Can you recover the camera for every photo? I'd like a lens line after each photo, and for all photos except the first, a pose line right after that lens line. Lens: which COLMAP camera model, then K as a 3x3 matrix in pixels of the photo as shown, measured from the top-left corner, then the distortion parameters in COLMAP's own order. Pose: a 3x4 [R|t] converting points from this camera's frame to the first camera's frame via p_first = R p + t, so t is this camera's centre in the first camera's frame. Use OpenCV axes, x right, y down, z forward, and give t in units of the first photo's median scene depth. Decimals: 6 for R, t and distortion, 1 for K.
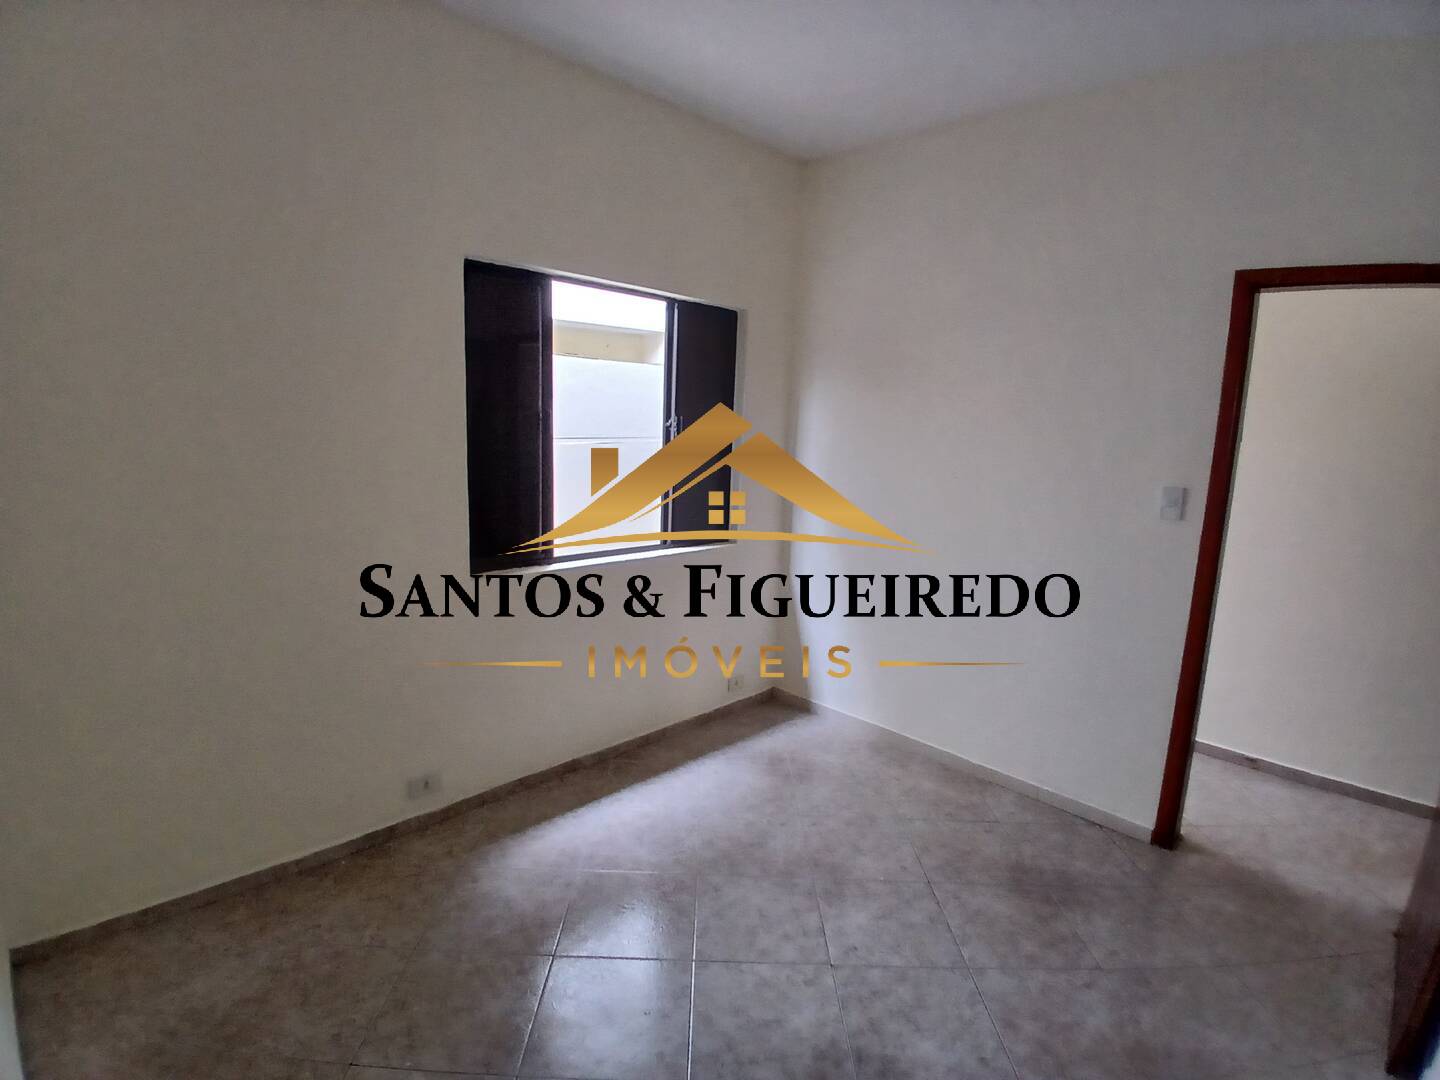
lens RADIAL K [[707.1, 0, 720.0], [0, 707.1, 540.0], [0, 0, 1]] dist [0.000606, -0.037862]
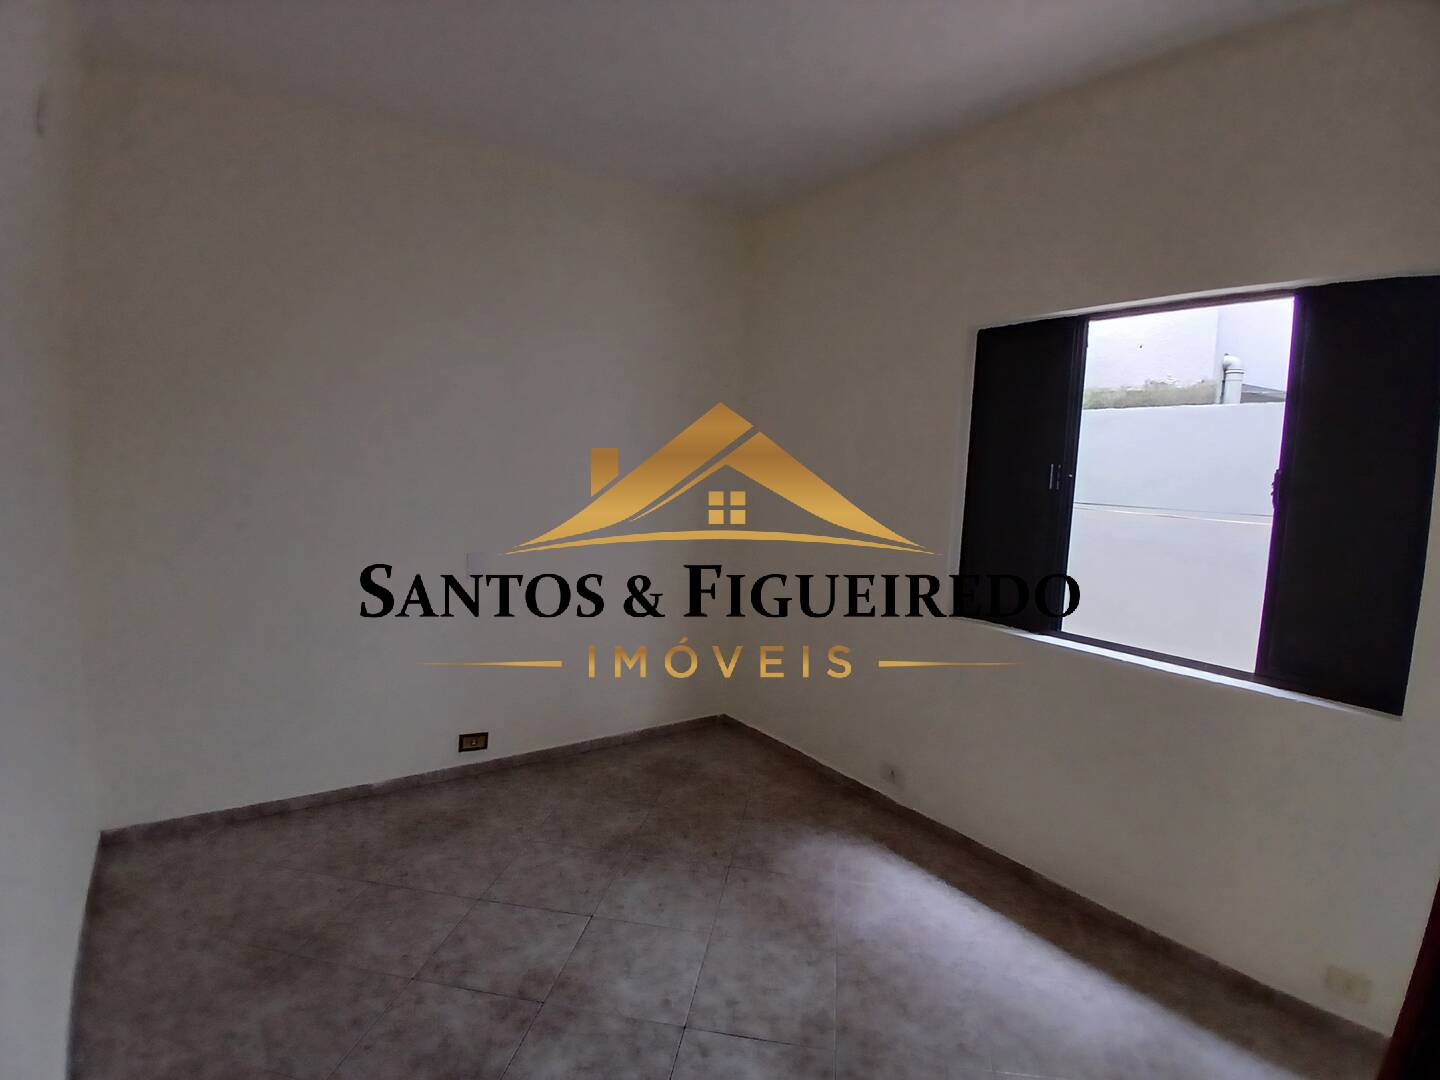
lens RADIAL K [[707.1, 0, 720.0], [0, 707.1, 540.0], [0, 0, 1]] dist [0.000606, -0.037862]
pose [[-0.148624, 0.053121, -0.987466, 0.848936], [-0.222443, 0.971170, 0.085725, -0.081151], [0.963551, 0.232395, -0.132523, 0.851243]]
